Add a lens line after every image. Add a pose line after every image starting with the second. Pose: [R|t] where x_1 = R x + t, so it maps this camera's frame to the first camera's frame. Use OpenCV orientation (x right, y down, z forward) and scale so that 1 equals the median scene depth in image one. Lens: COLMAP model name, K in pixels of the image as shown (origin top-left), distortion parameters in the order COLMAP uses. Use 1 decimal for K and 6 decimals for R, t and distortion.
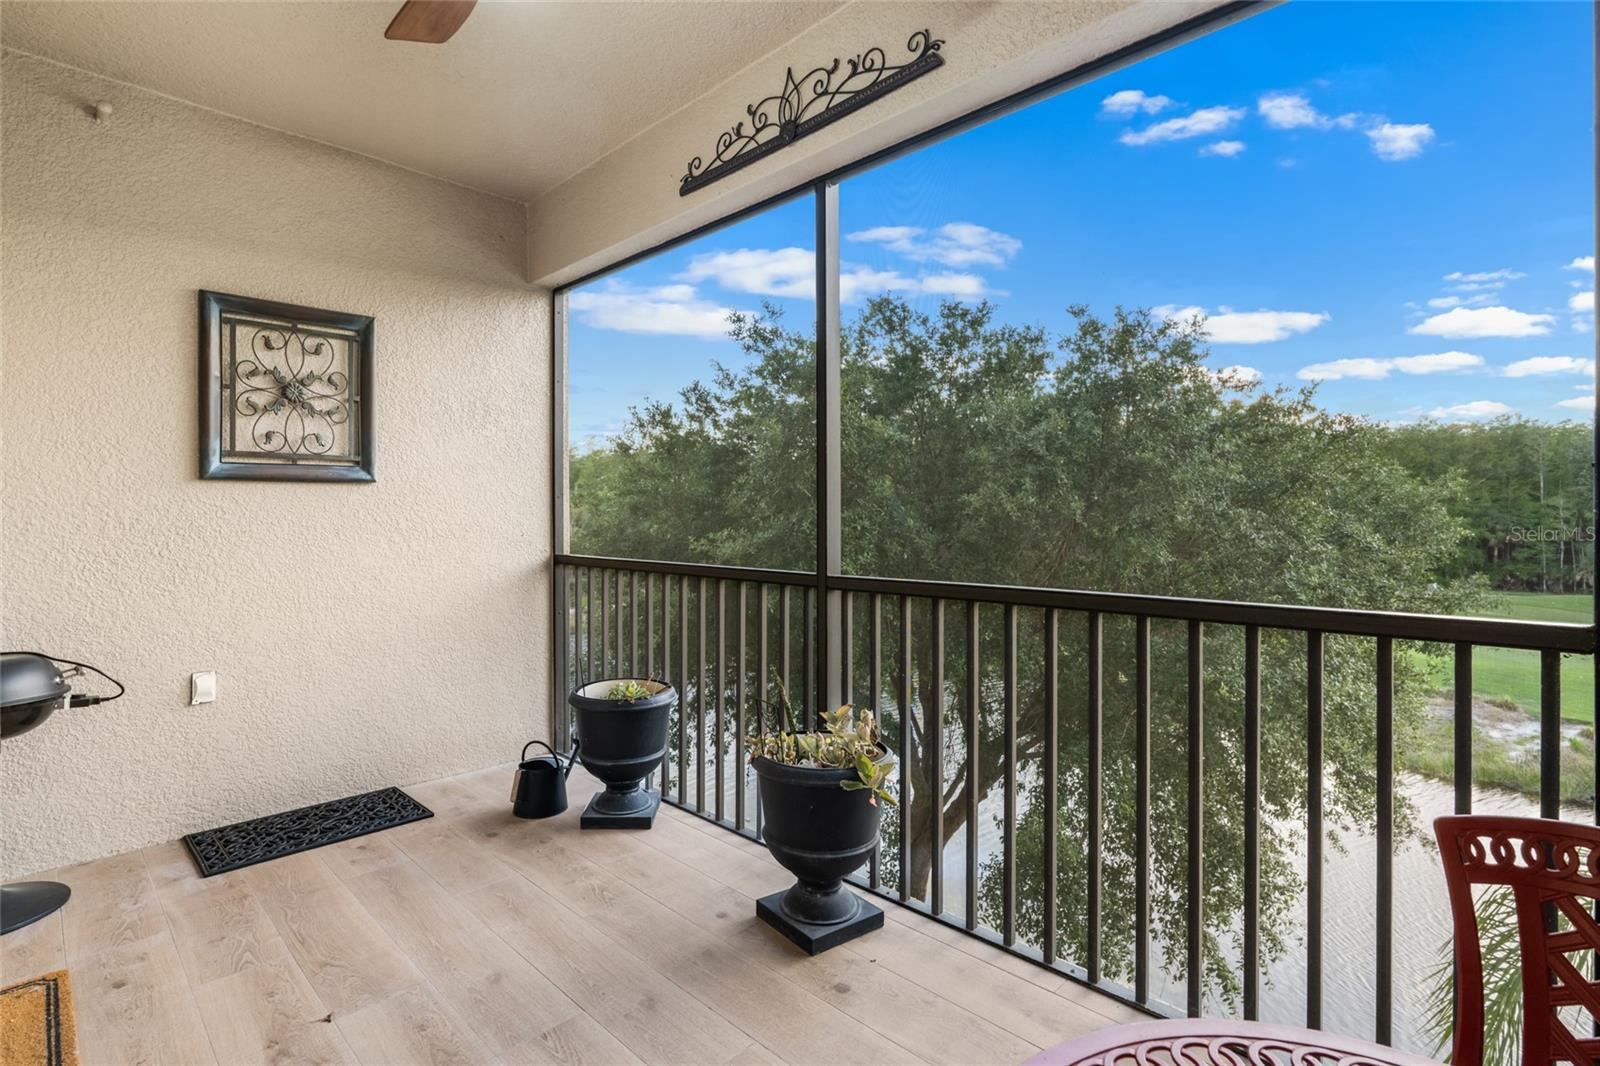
lens RADIAL K [[766.6, 0, 752.1], [0, 766.6, 527.0], [0, 0, 1]] dist [0.001201, 0.000217]
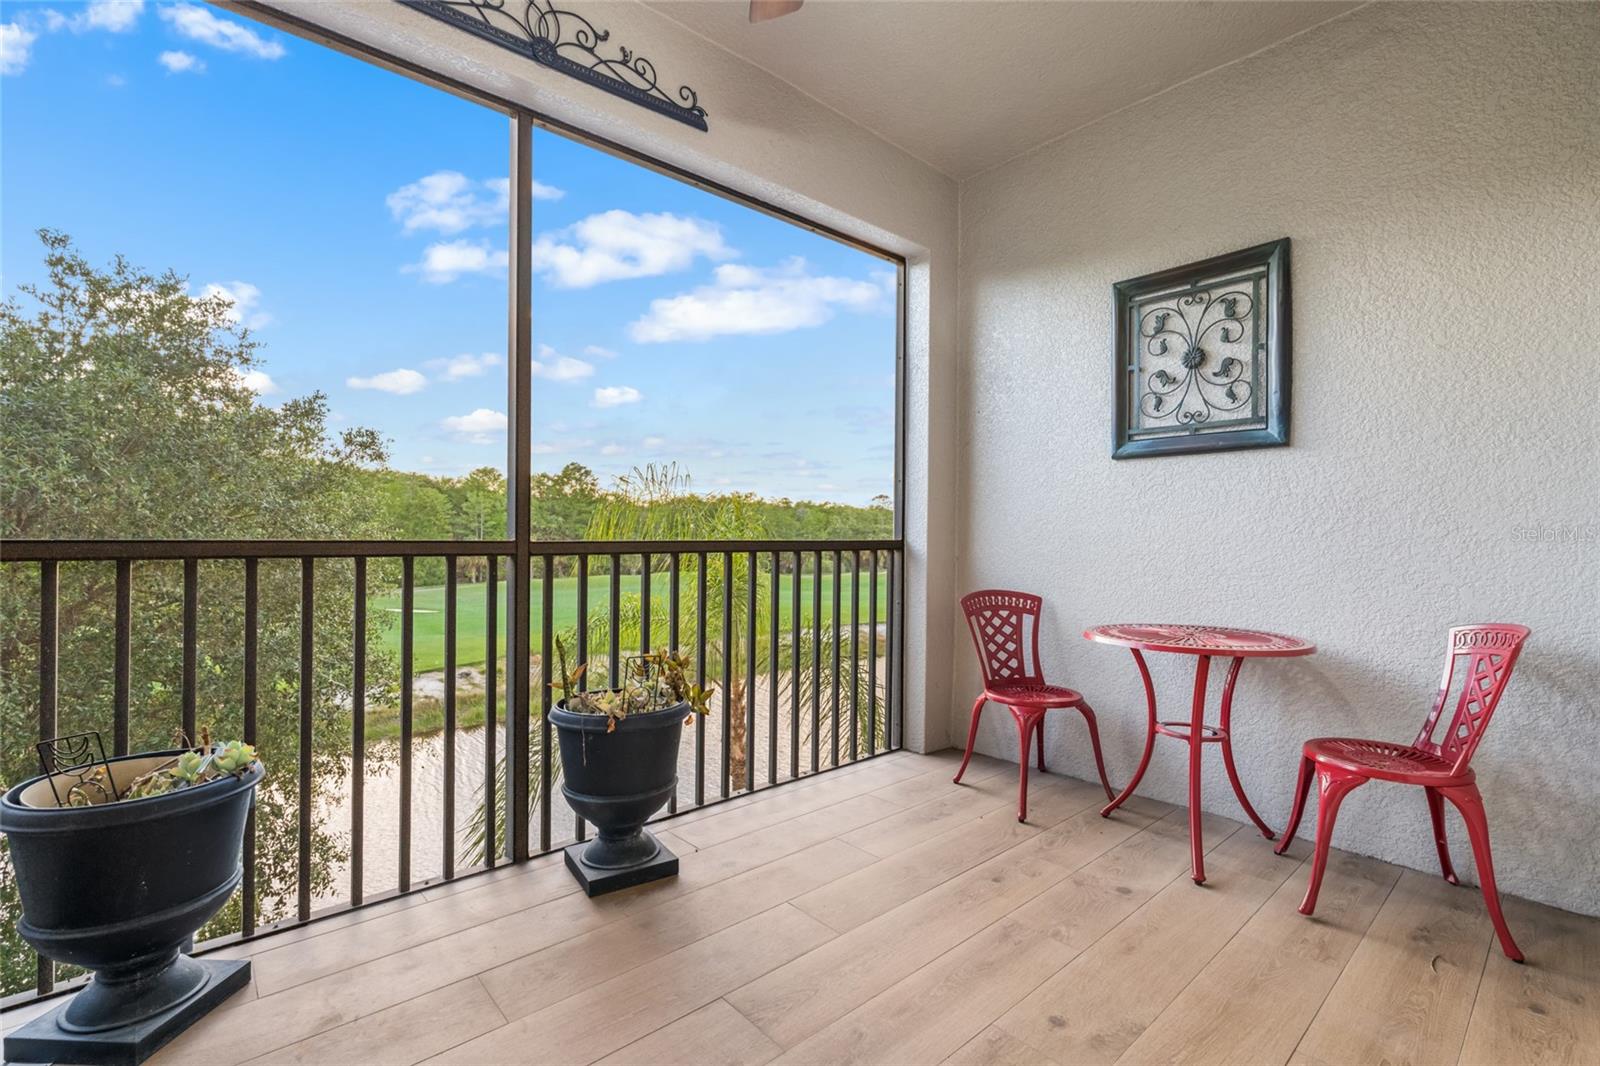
lens RADIAL K [[709.7, 0, 795.3], [0, 709.7, 537.3], [0, 0, 1]] dist [-0.001001, -0.000320]
pose [[0.067847, 0.000764, 0.997695, -0.795695], [-0.004449, 0.999990, -0.000463, 0.061862], [-0.997686, -0.004407, 0.067850, 0.665673]]
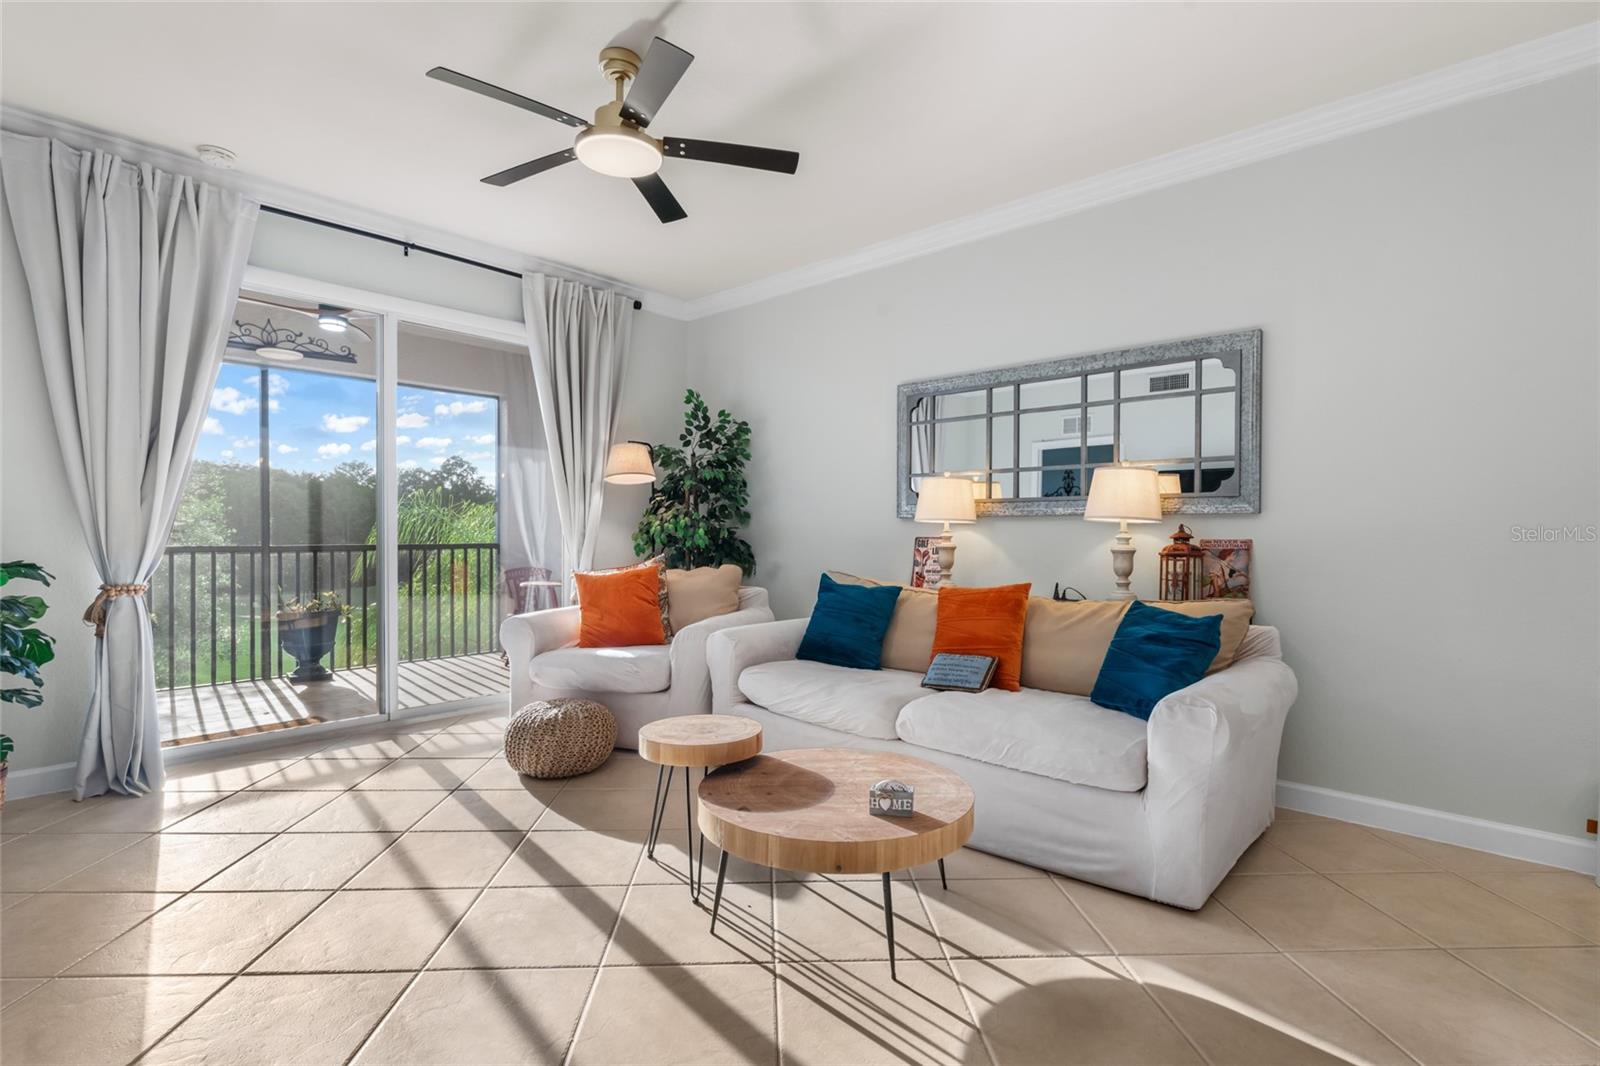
lens RADIAL K [[763.1, 0, 807.0], [0, 763.1, 546.9], [0, 0, 1]] dist [0.000023, -0.000037]
pose [[-0.048724, -0.015513, 0.998692, -2.345834], [0.002384, 0.999875, 0.015648, 0.037601], [-0.998809, 0.003143, -0.048681, -0.475394]]
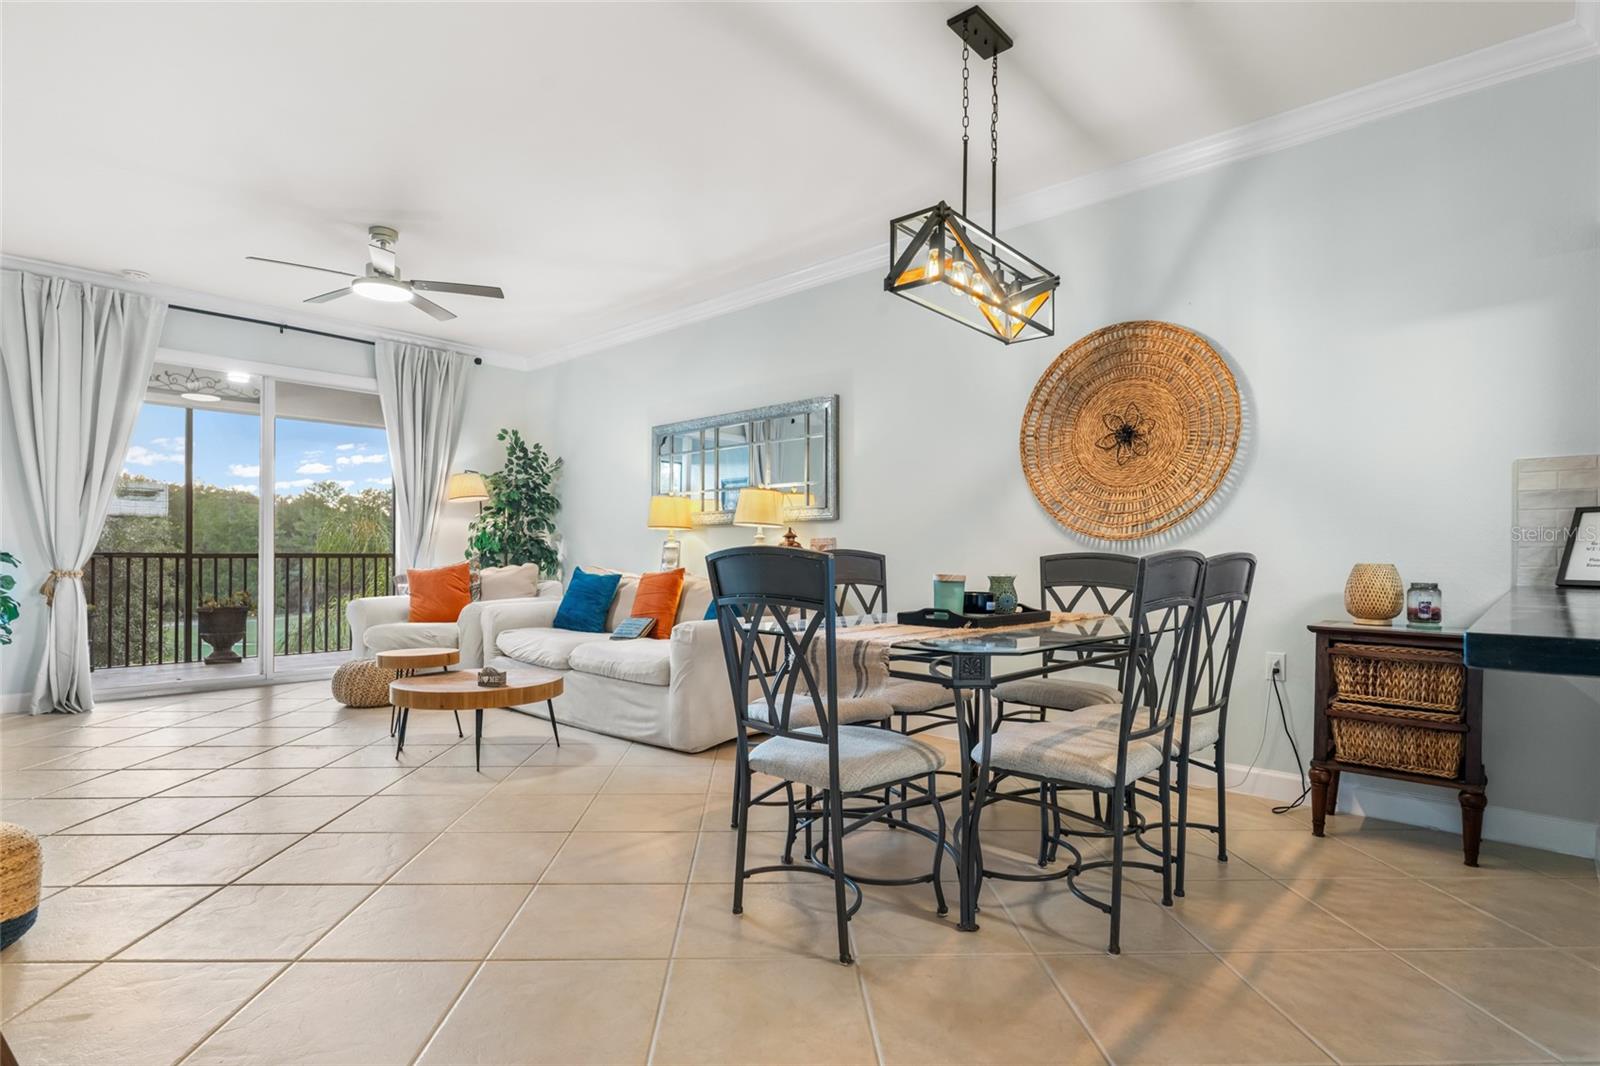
lens RADIAL K [[809.8, 0, 805.1], [0, 809.8, 556.0], [0, 0, 1]] dist [-0.003454, -0.000368]
pose [[-0.046159, 0.002980, 0.998930, -3.073161], [0.004032, 0.999988, -0.002796, 0.095046], [-0.998926, 0.003899, -0.046171, -1.110089]]
